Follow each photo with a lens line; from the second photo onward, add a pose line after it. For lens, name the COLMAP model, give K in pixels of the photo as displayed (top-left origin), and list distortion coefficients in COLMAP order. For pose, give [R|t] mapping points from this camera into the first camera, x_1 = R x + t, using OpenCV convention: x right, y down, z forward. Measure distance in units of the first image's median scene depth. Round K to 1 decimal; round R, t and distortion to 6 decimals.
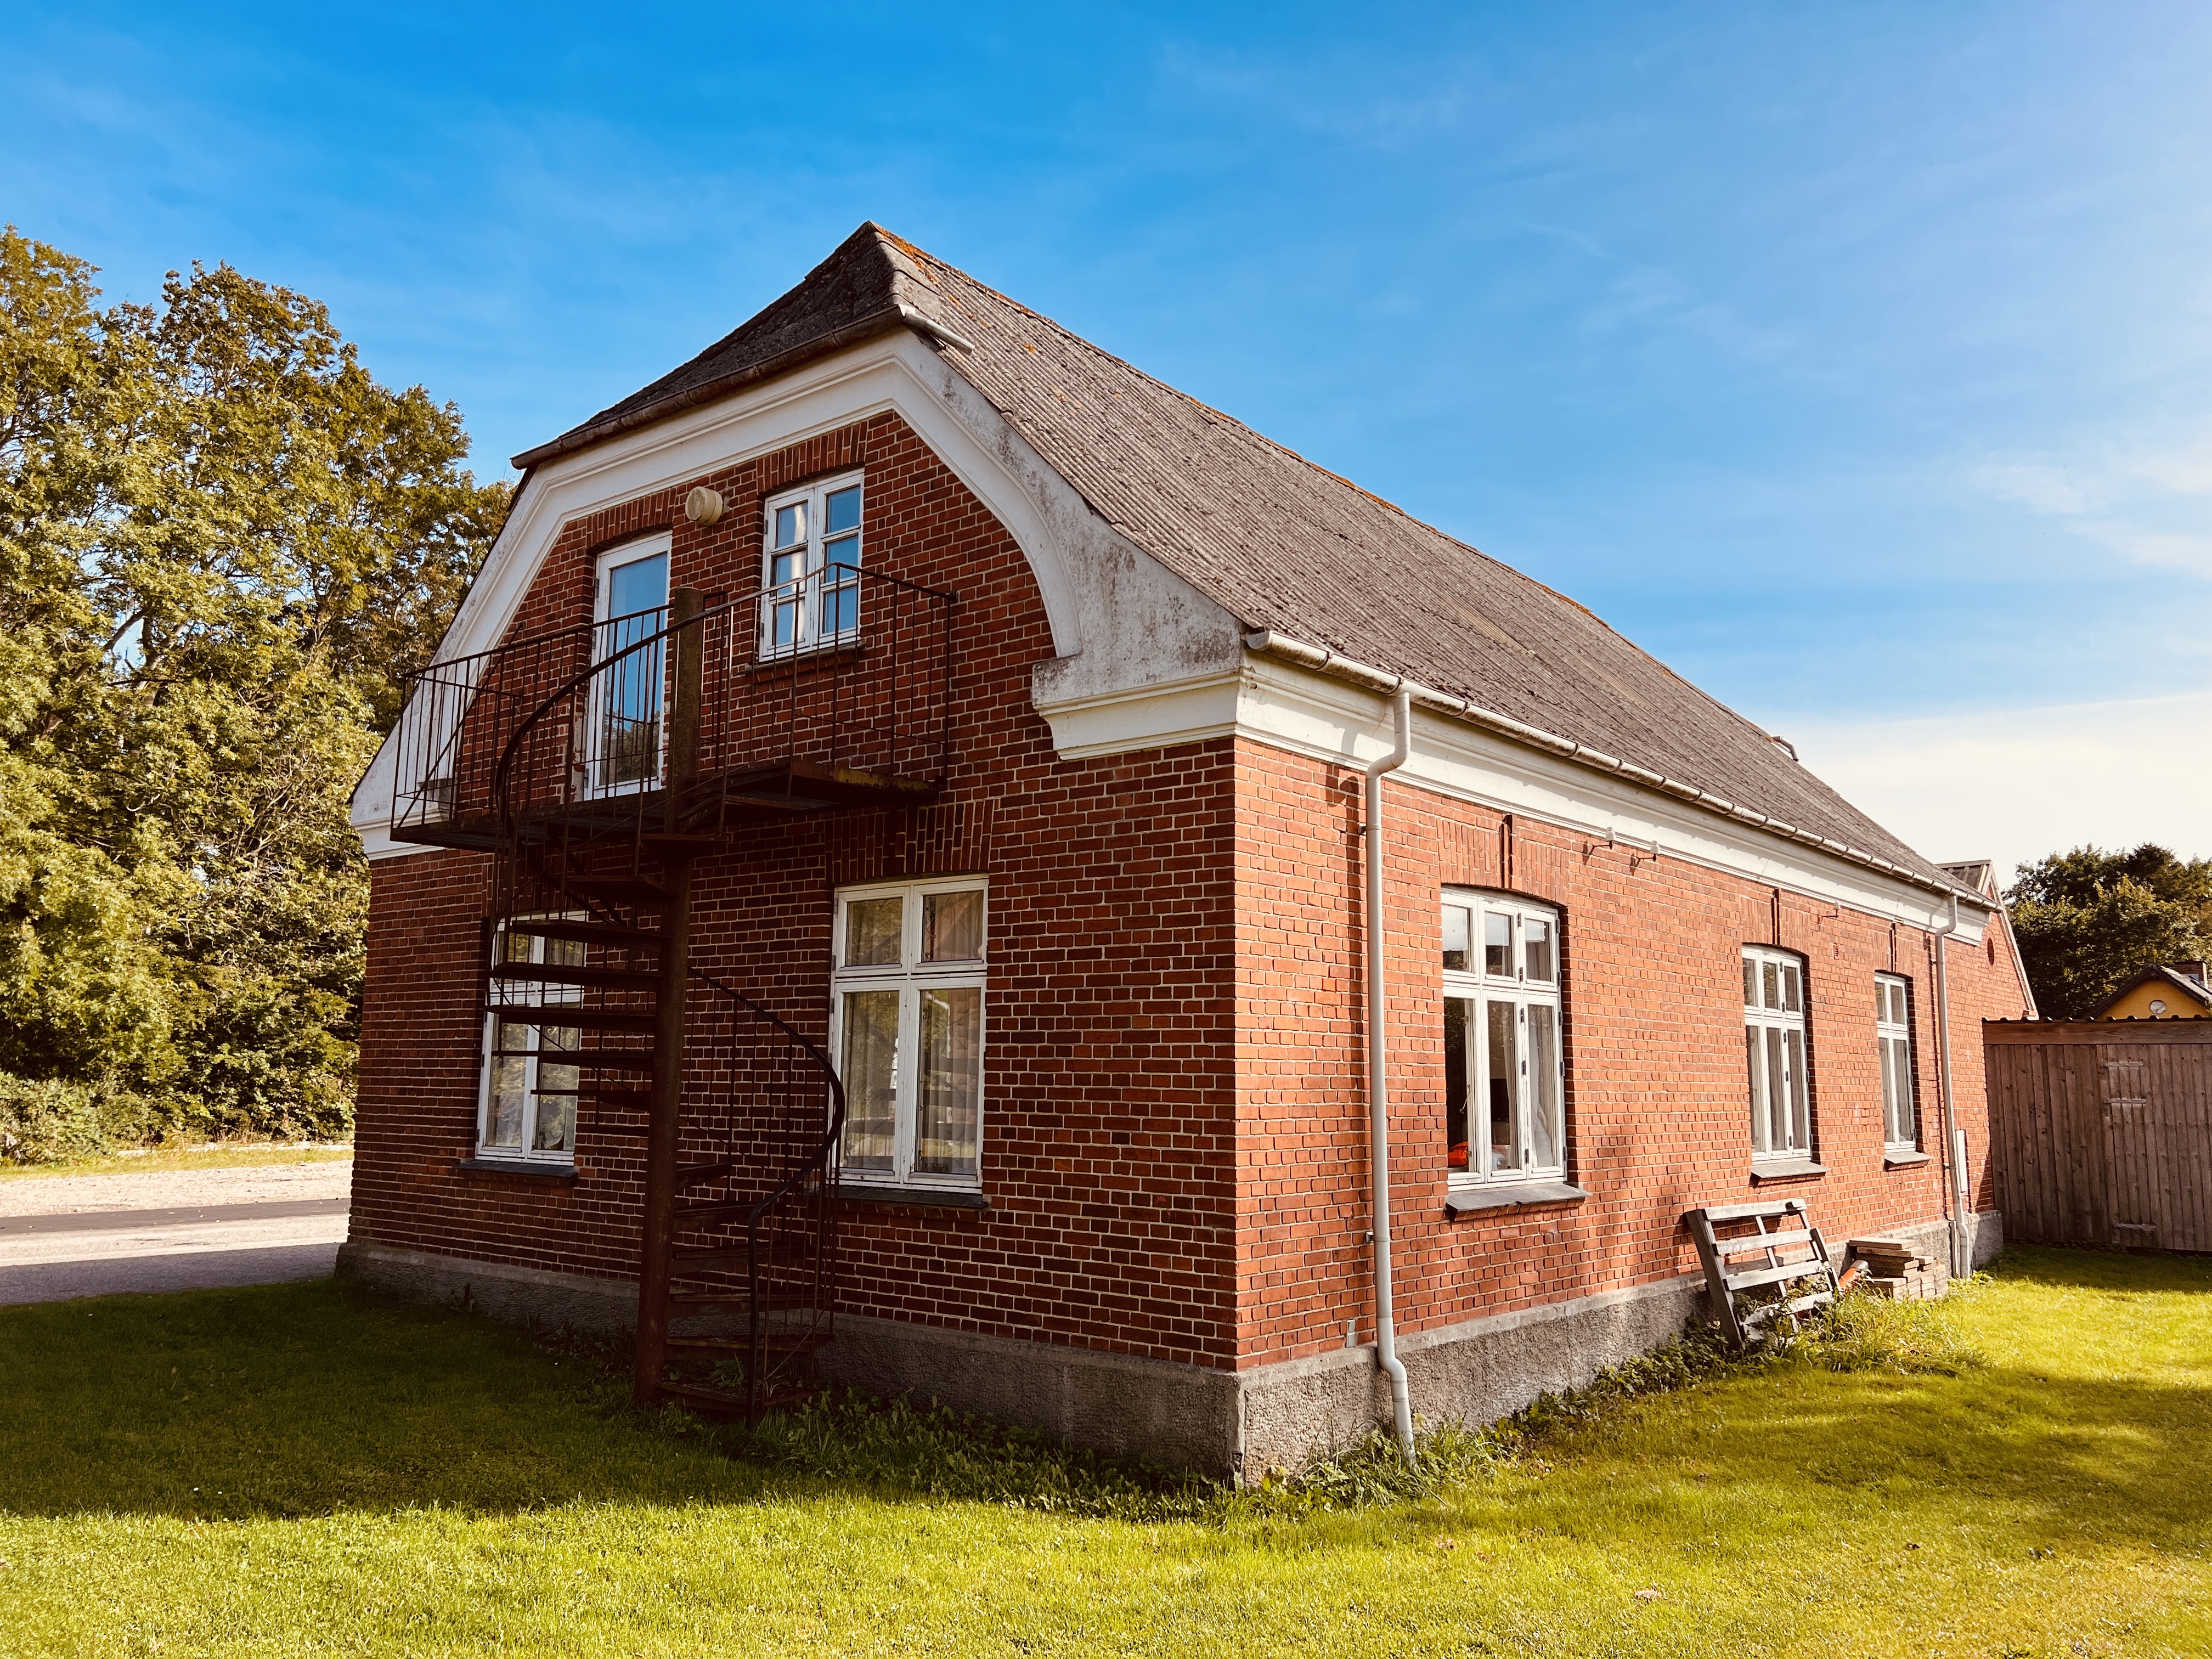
lens RADIAL K [[1738.8, 0, 1040.1], [0, 1738.8, 833.0], [0, 0, 1]] dist [0.039680, -0.059062]
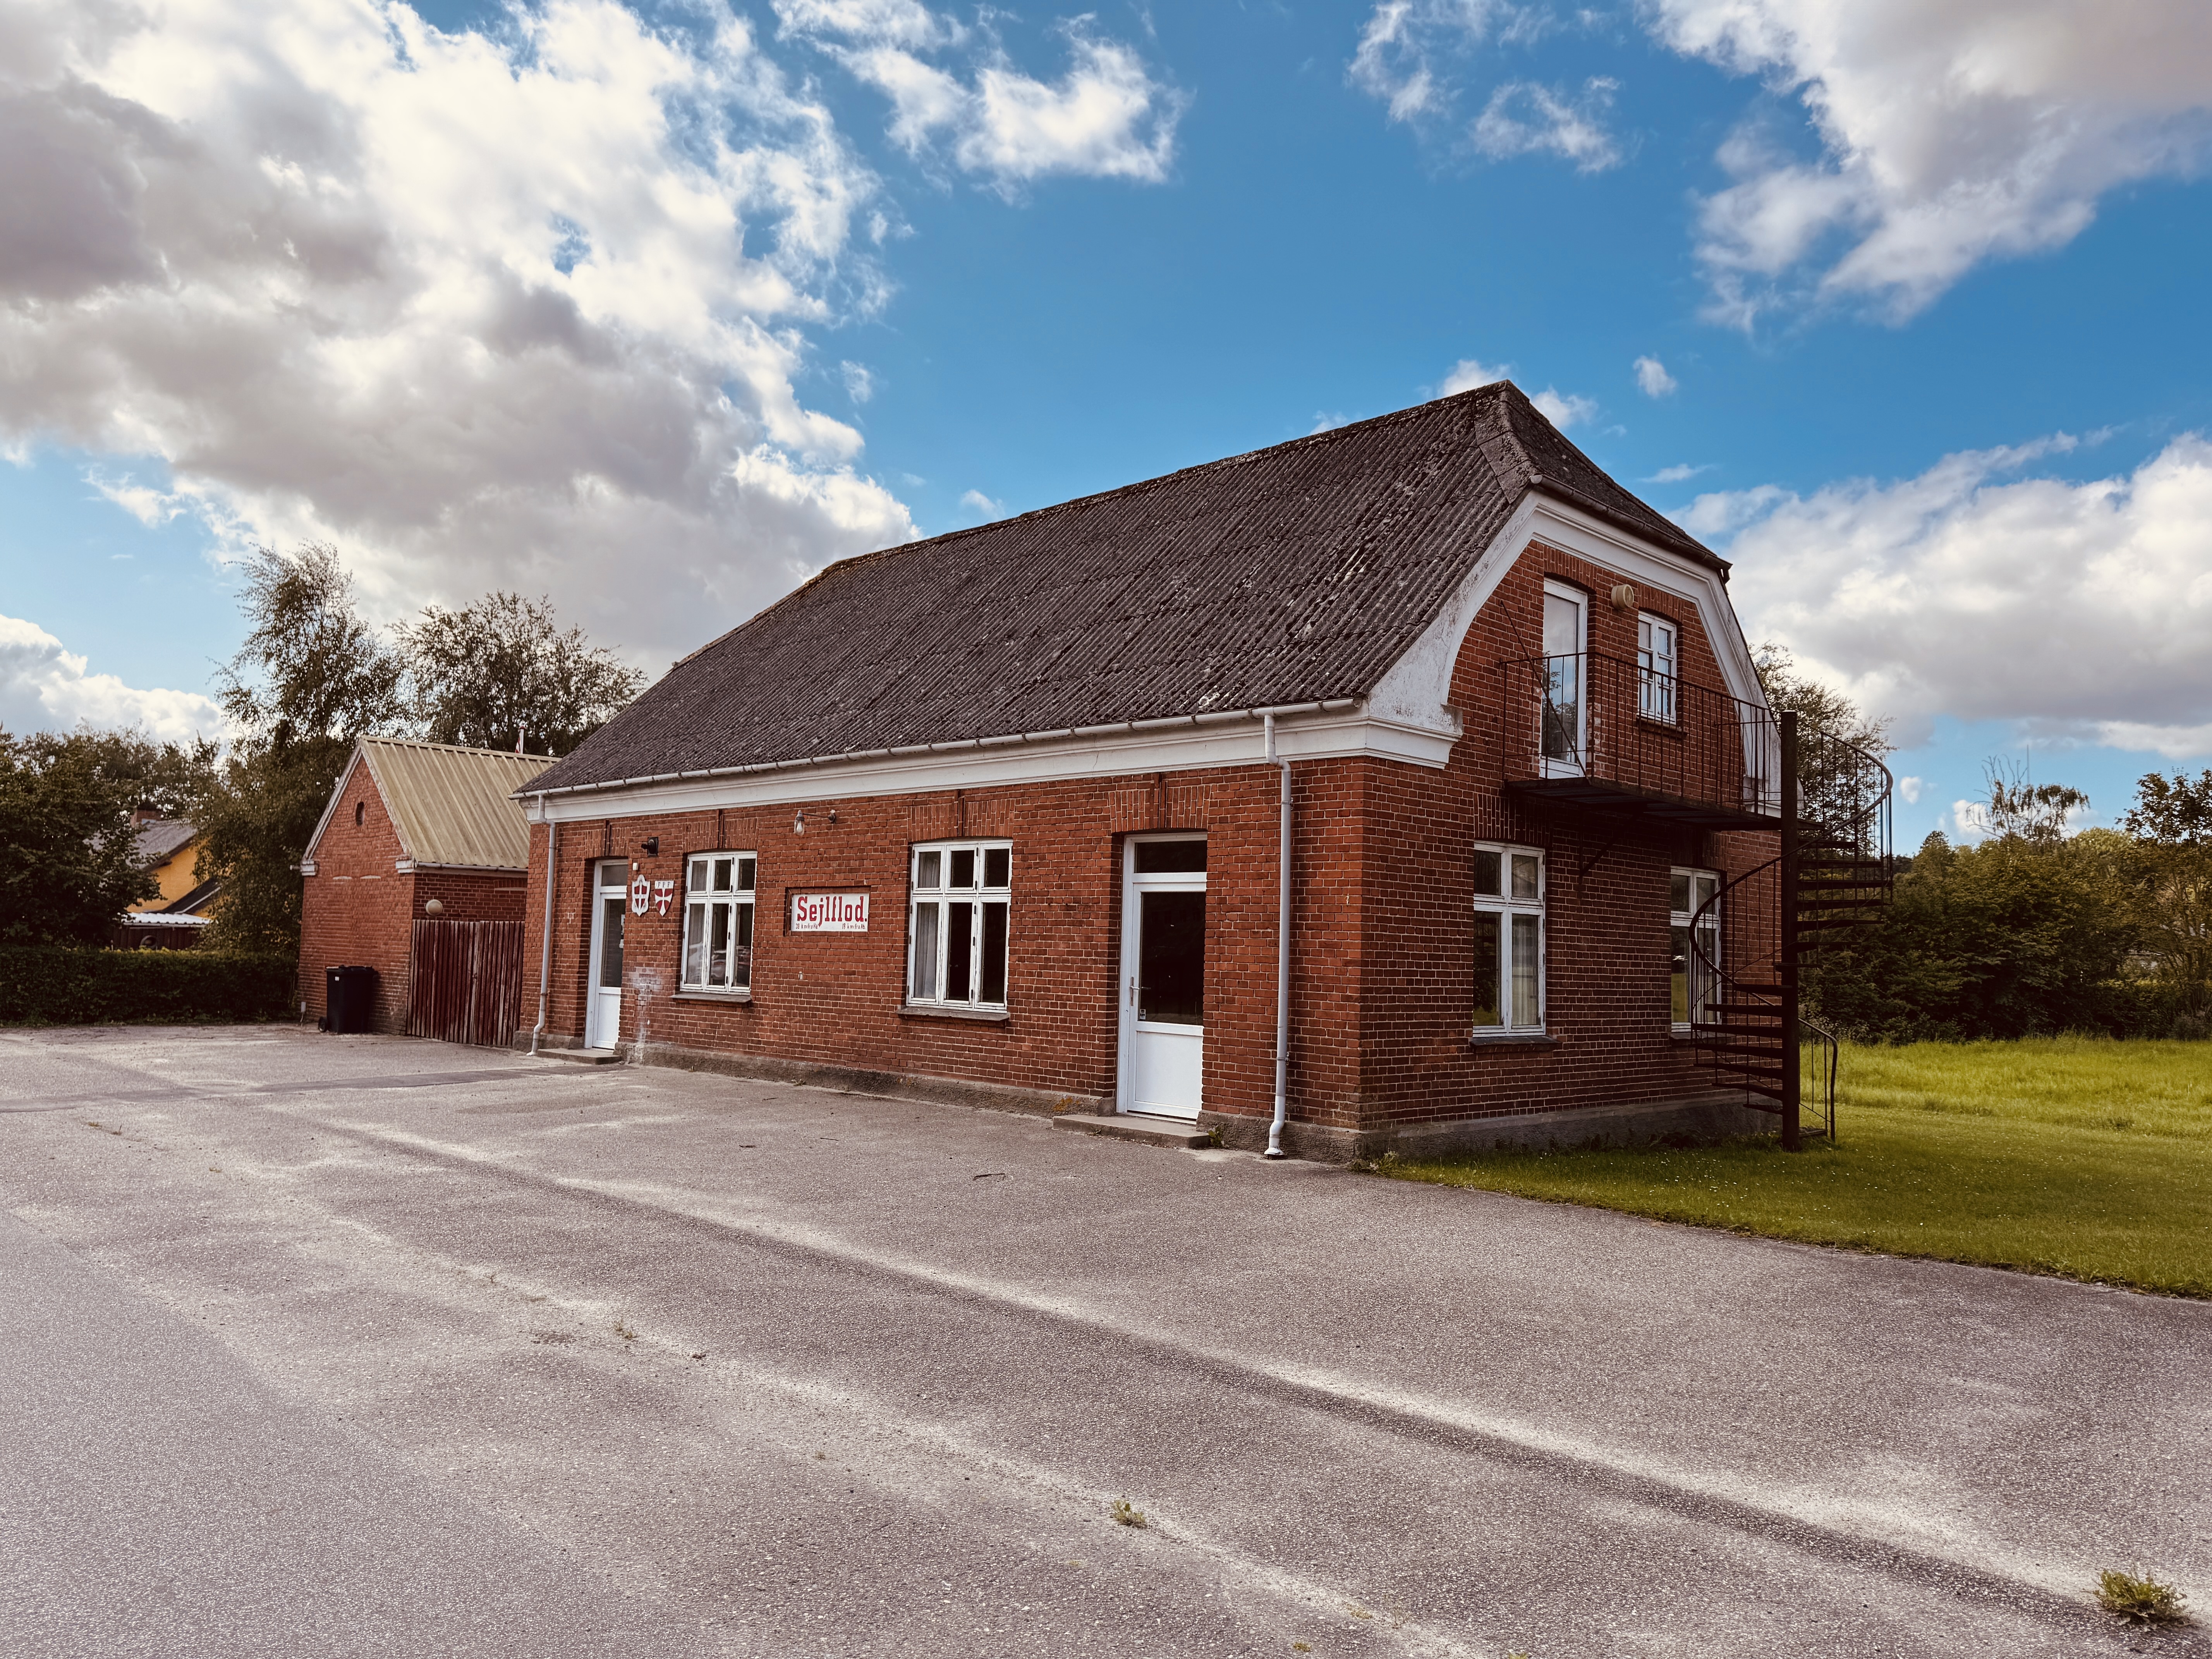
lens RADIAL K [[1576.8, 0, 1107.4], [0, 1576.8, 819.0], [0, 0, 1]] dist [0.133927, -0.226292]
pose [[0.050112, 0.068114, 0.996418, -1.428235], [-0.171847, 0.983380, -0.058580, 0.144261], [-0.983848, -0.168296, 0.060984, 1.193070]]
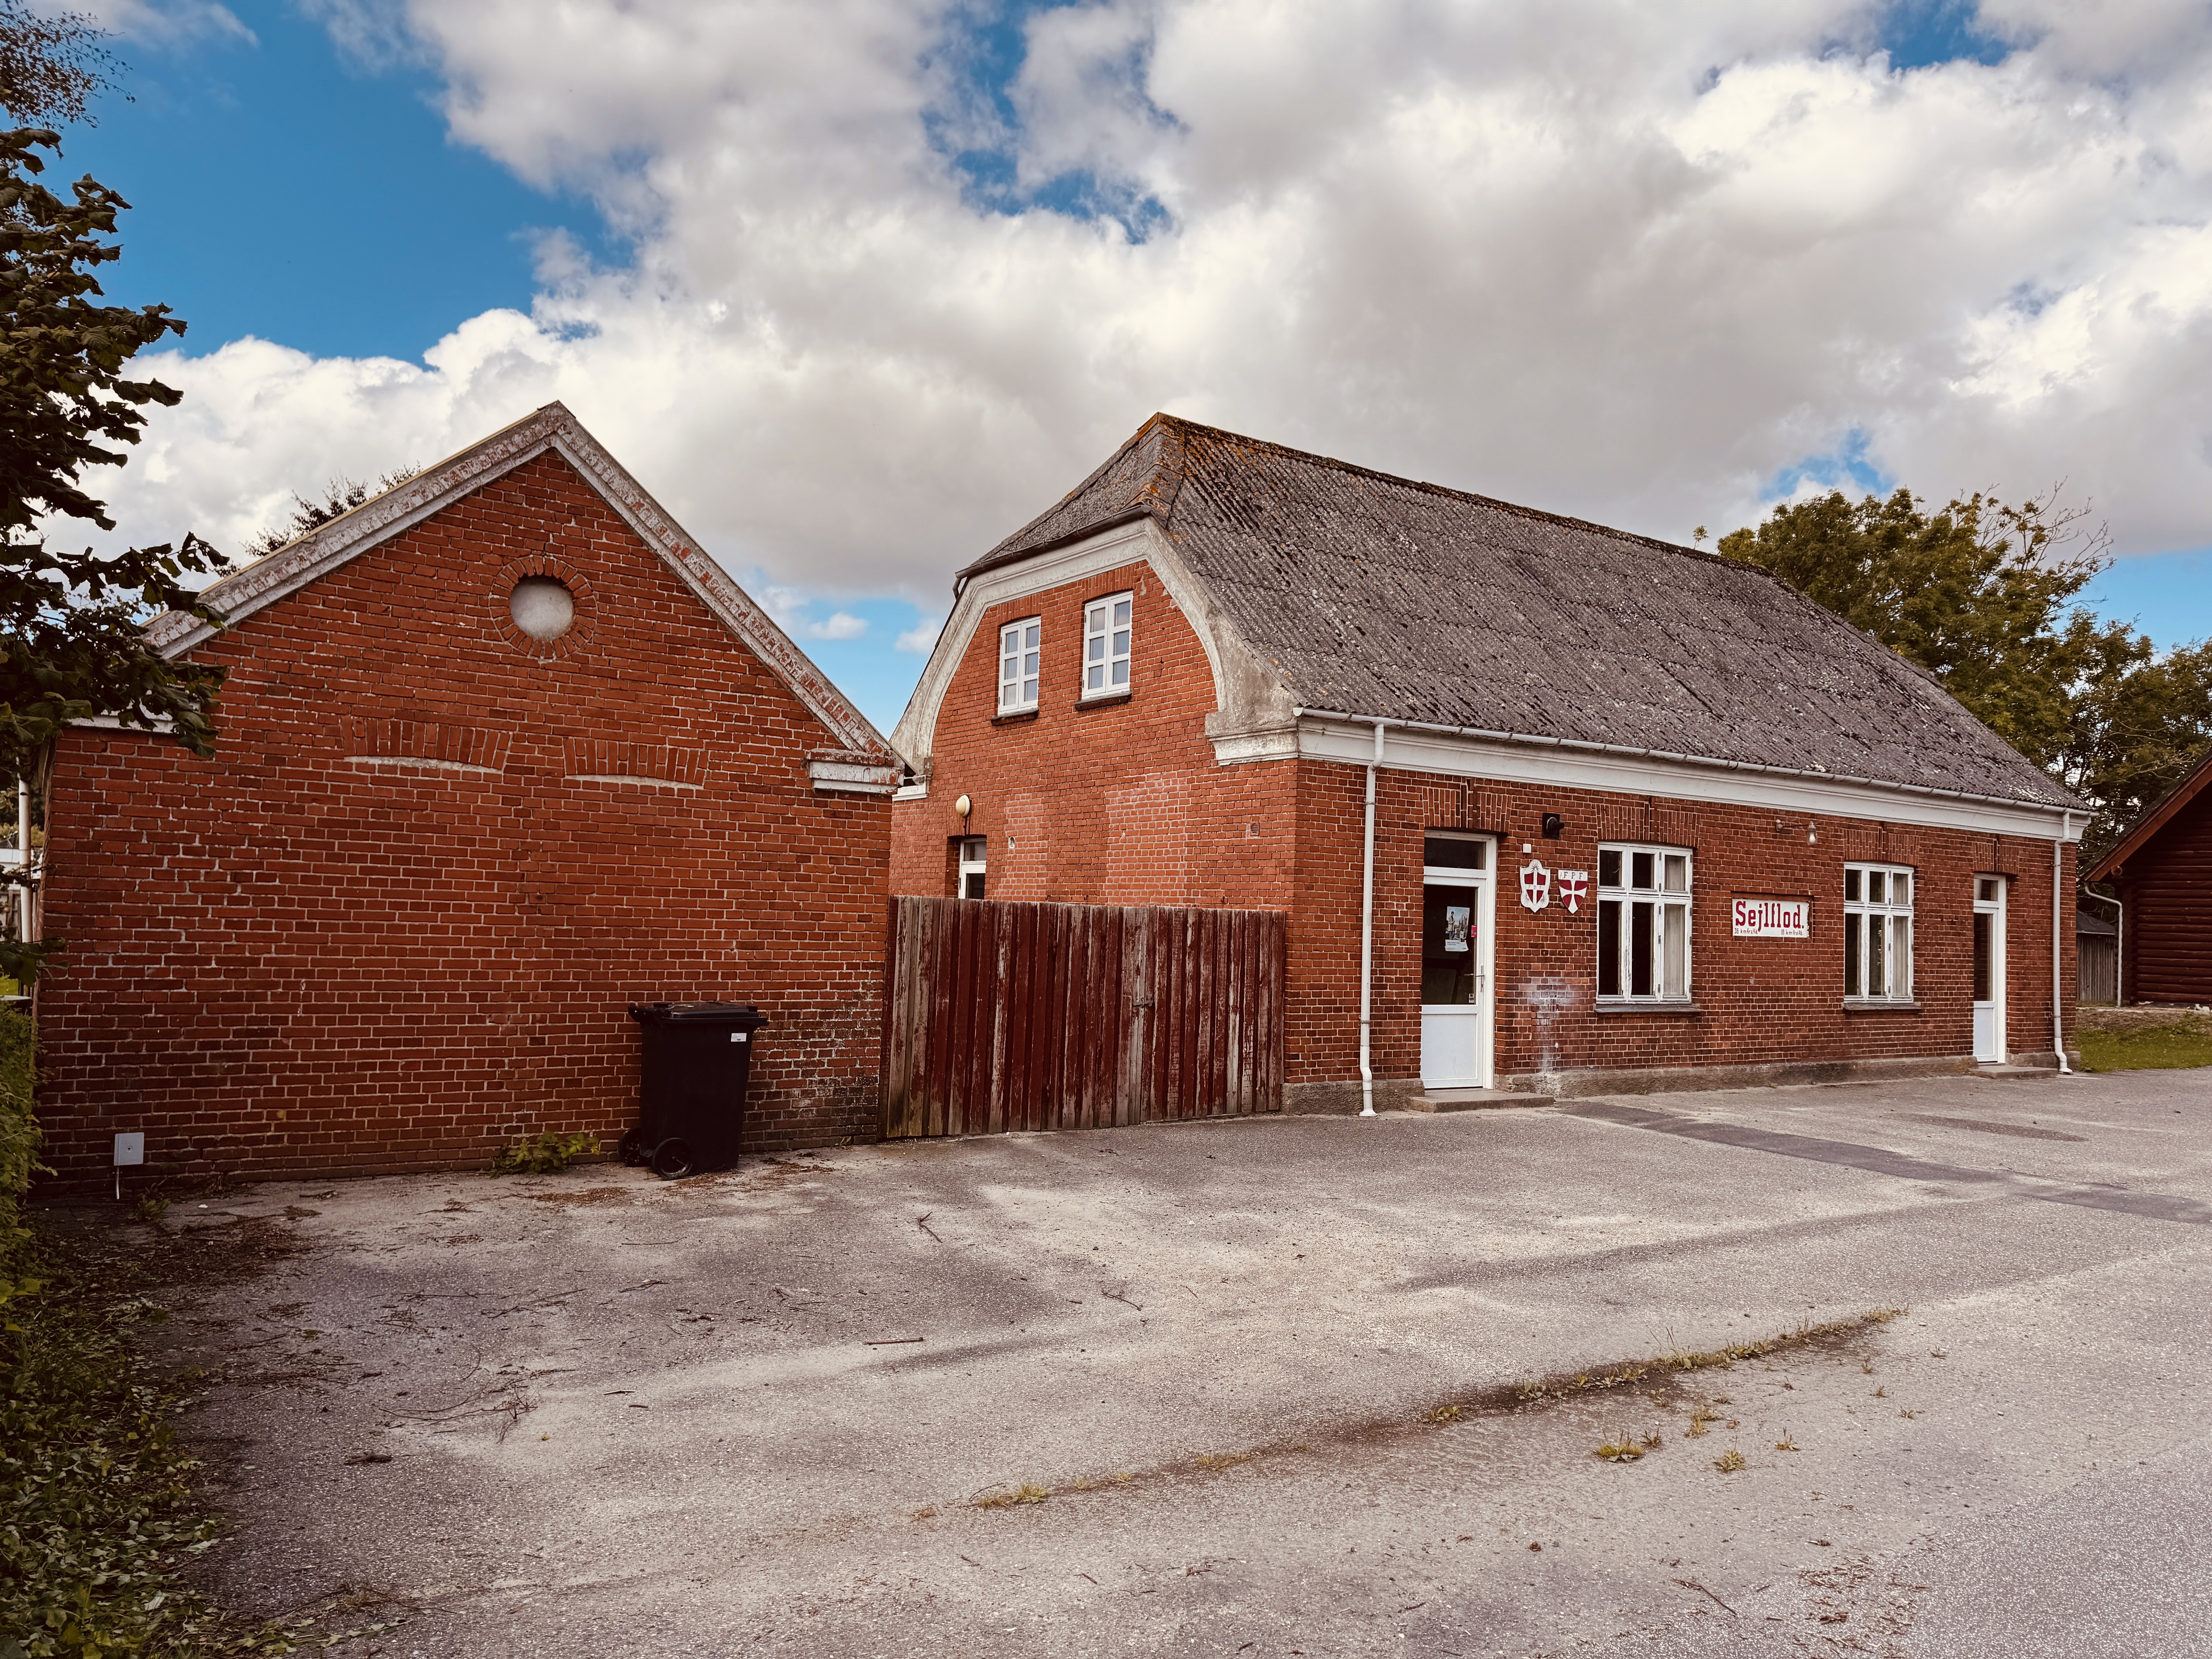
lens RADIAL K [[1512.0, 0, 1099.4], [0, 1512.0, 837.4], [0, 0, 1]] dist [0.126717, -0.193320]
pose [[-0.970242, -0.027823, 0.240534, 0.231646], [-0.076633, 0.977598, -0.196032, 0.437818], [-0.229692, -0.208631, -0.950639, 3.010313]]
